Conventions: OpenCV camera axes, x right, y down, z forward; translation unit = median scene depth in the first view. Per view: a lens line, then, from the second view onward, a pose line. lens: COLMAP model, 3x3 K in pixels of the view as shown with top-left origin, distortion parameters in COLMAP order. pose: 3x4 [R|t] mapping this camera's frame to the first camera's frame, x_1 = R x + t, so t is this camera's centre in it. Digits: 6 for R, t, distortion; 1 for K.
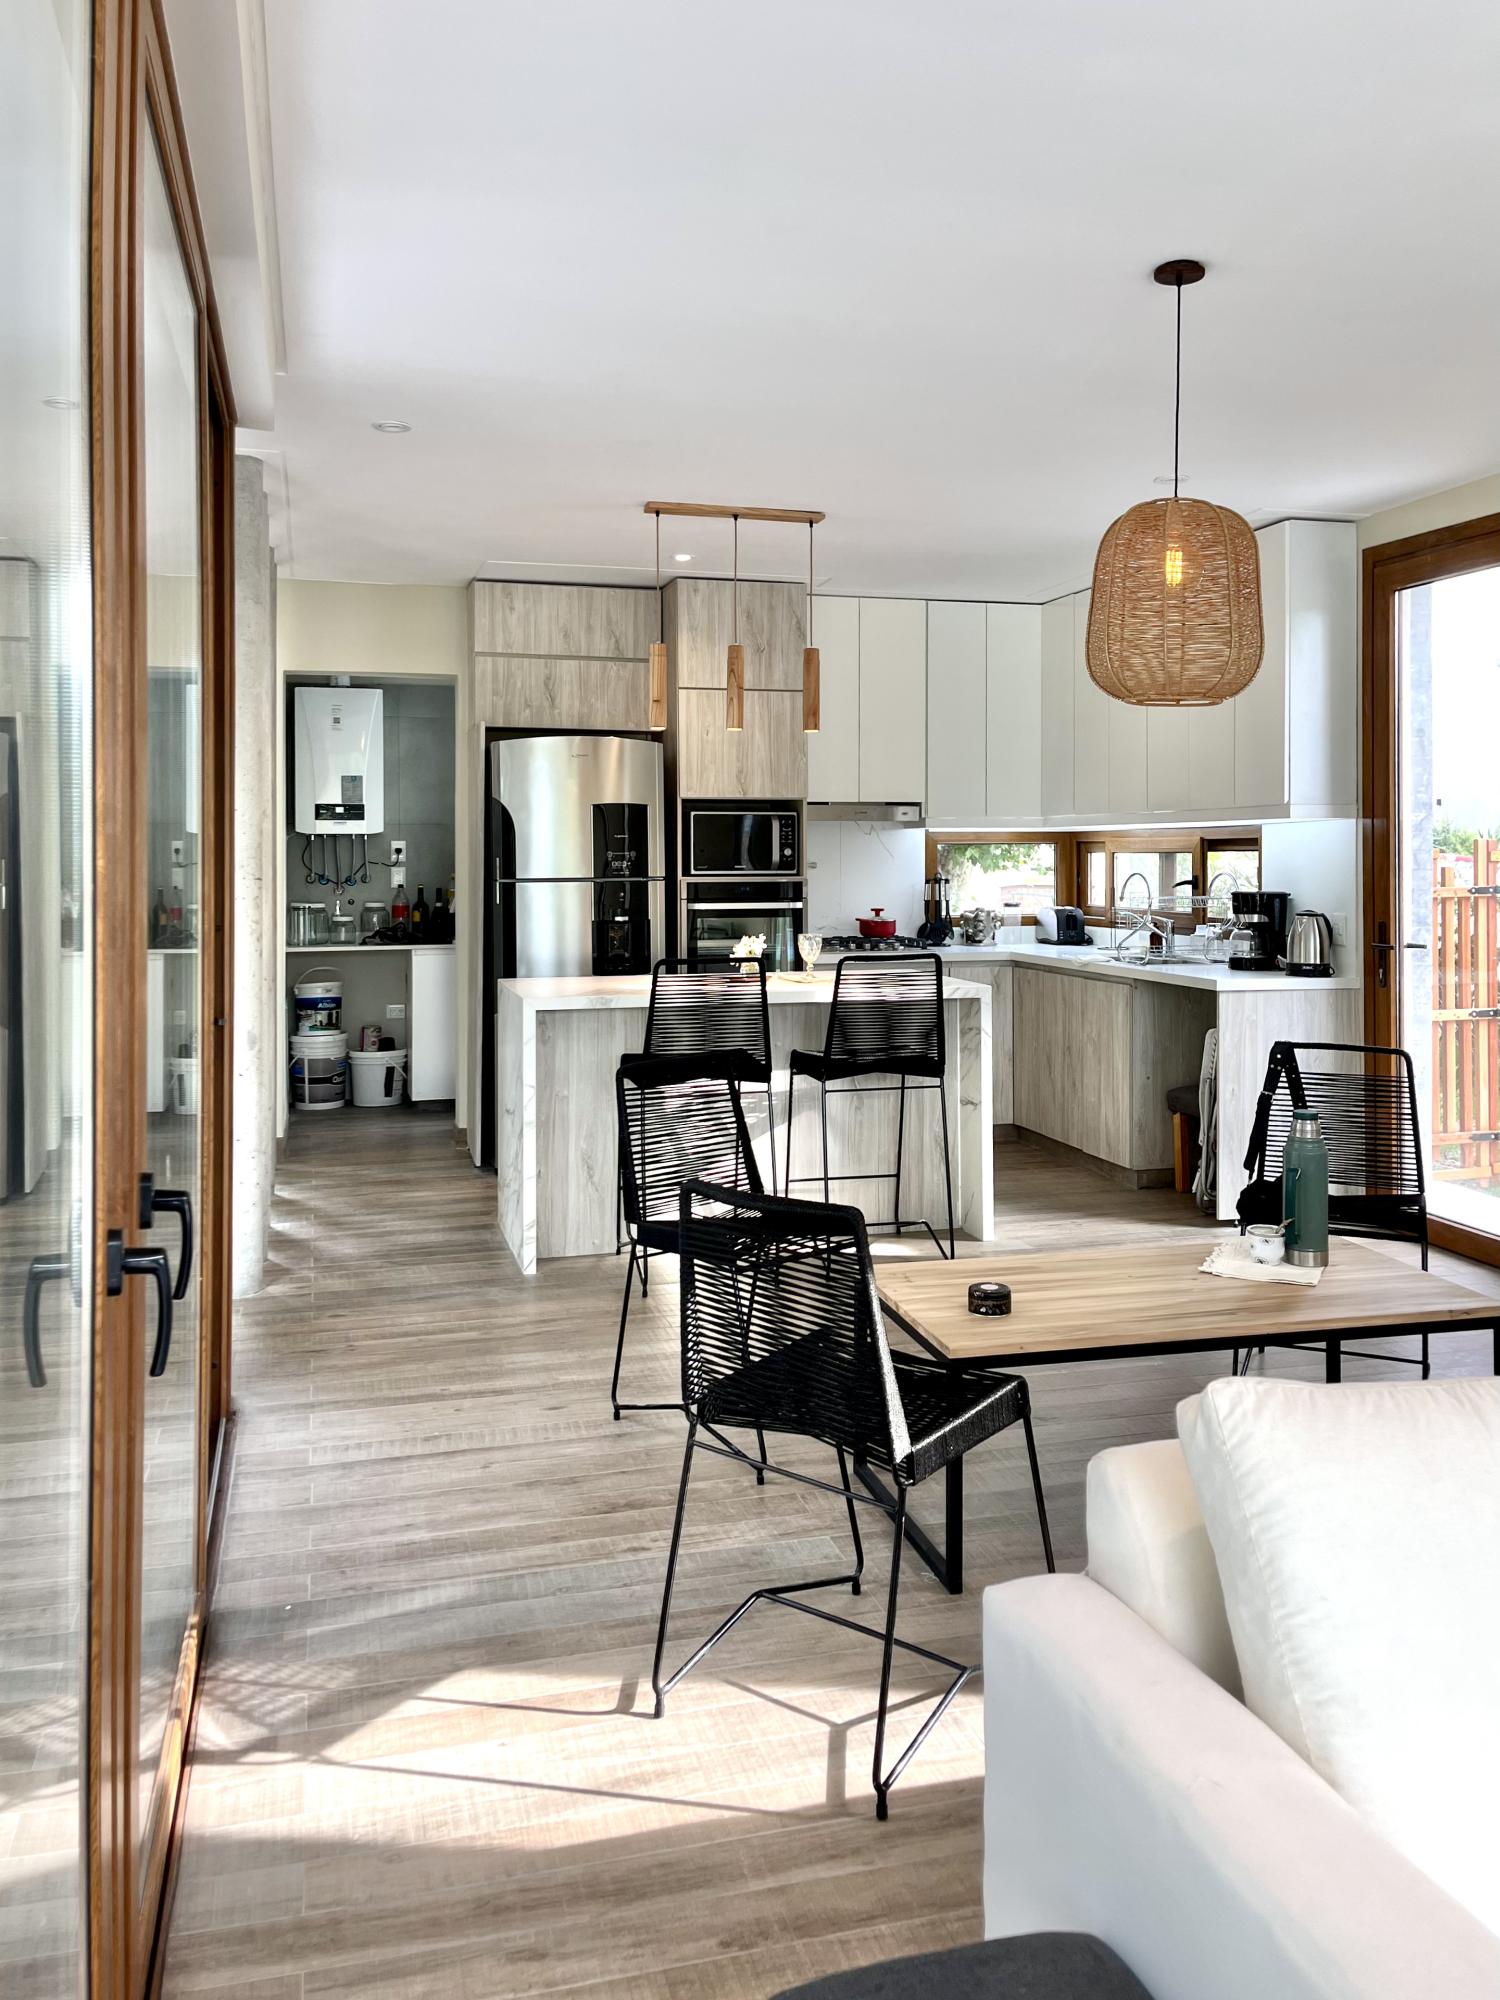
lens RADIAL K [[1576.2, 0, 750.0], [0, 1576.2, 1000.0], [0, 0, 1]] dist [0.087063, -0.001749]
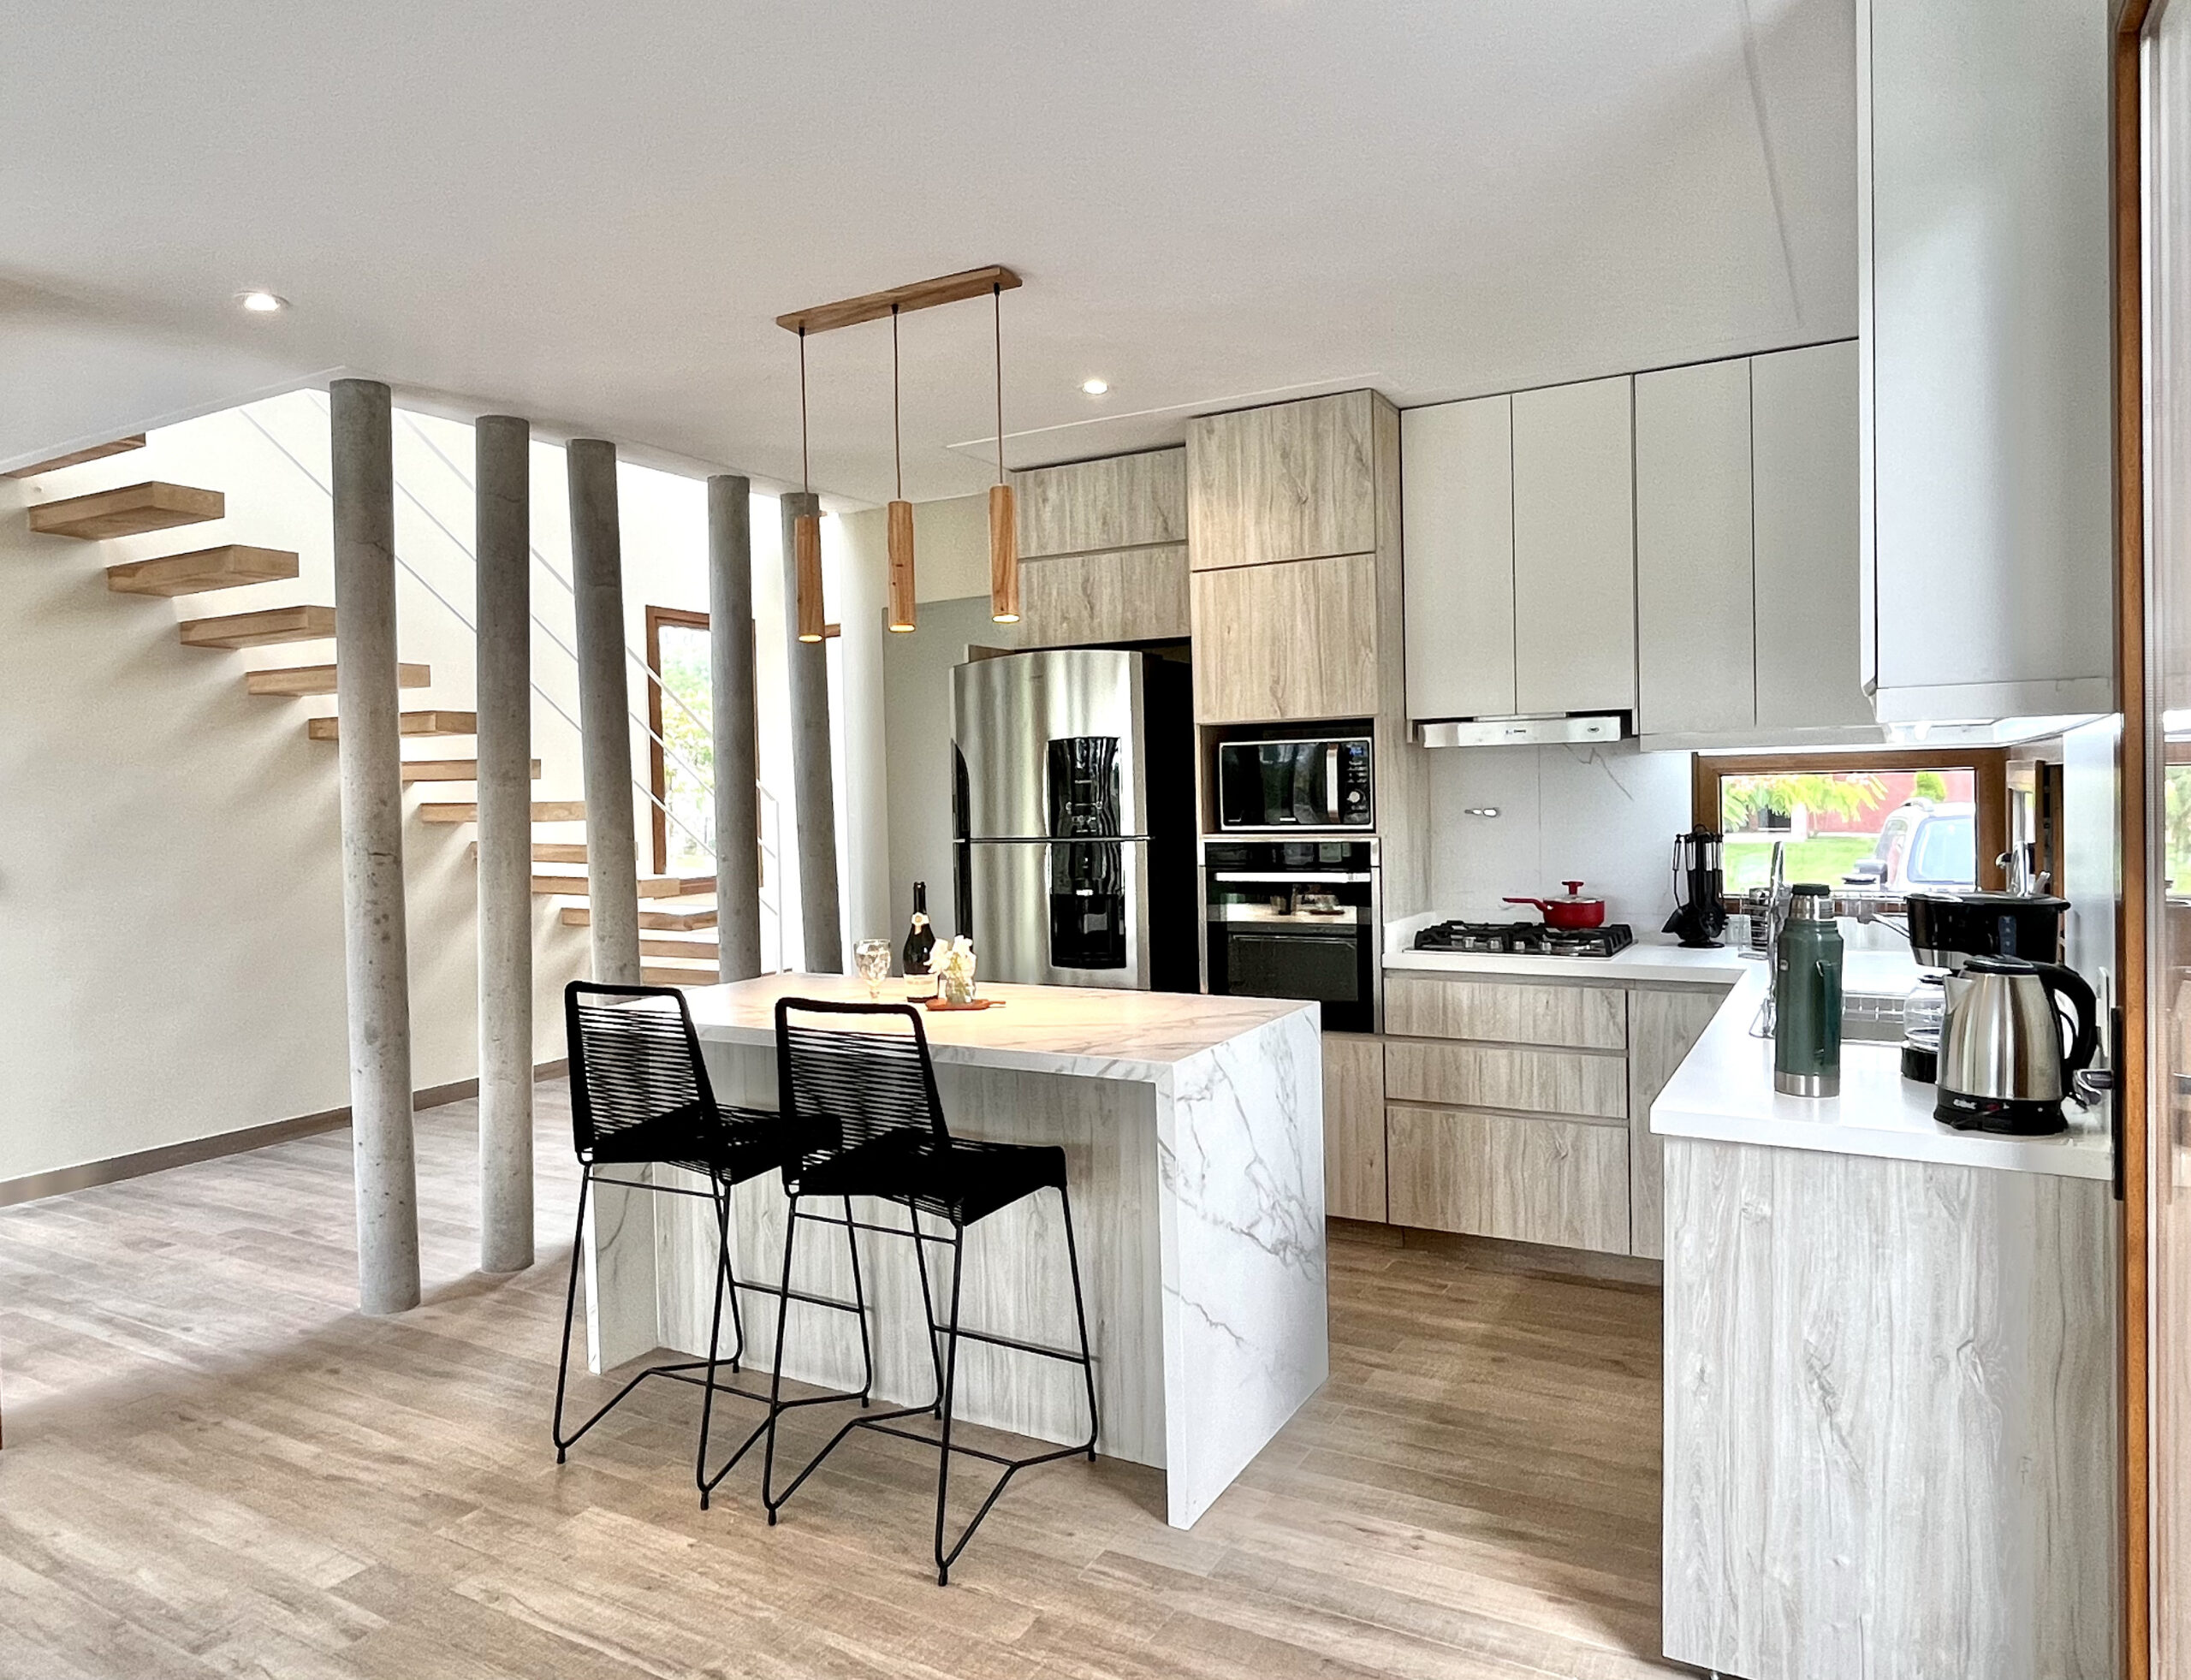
lens RADIAL K [[1415.4, 0, 1090.4], [0, 1415.4, 895.9], [0, 0, 1]] dist [0.002289, 0.000245]
pose [[0.700615, 0.039191, -0.712463, 0.378455], [-0.043749, 0.998971, 0.011930, -0.055889], [0.712197, 0.022811, 0.701608, 0.514351]]
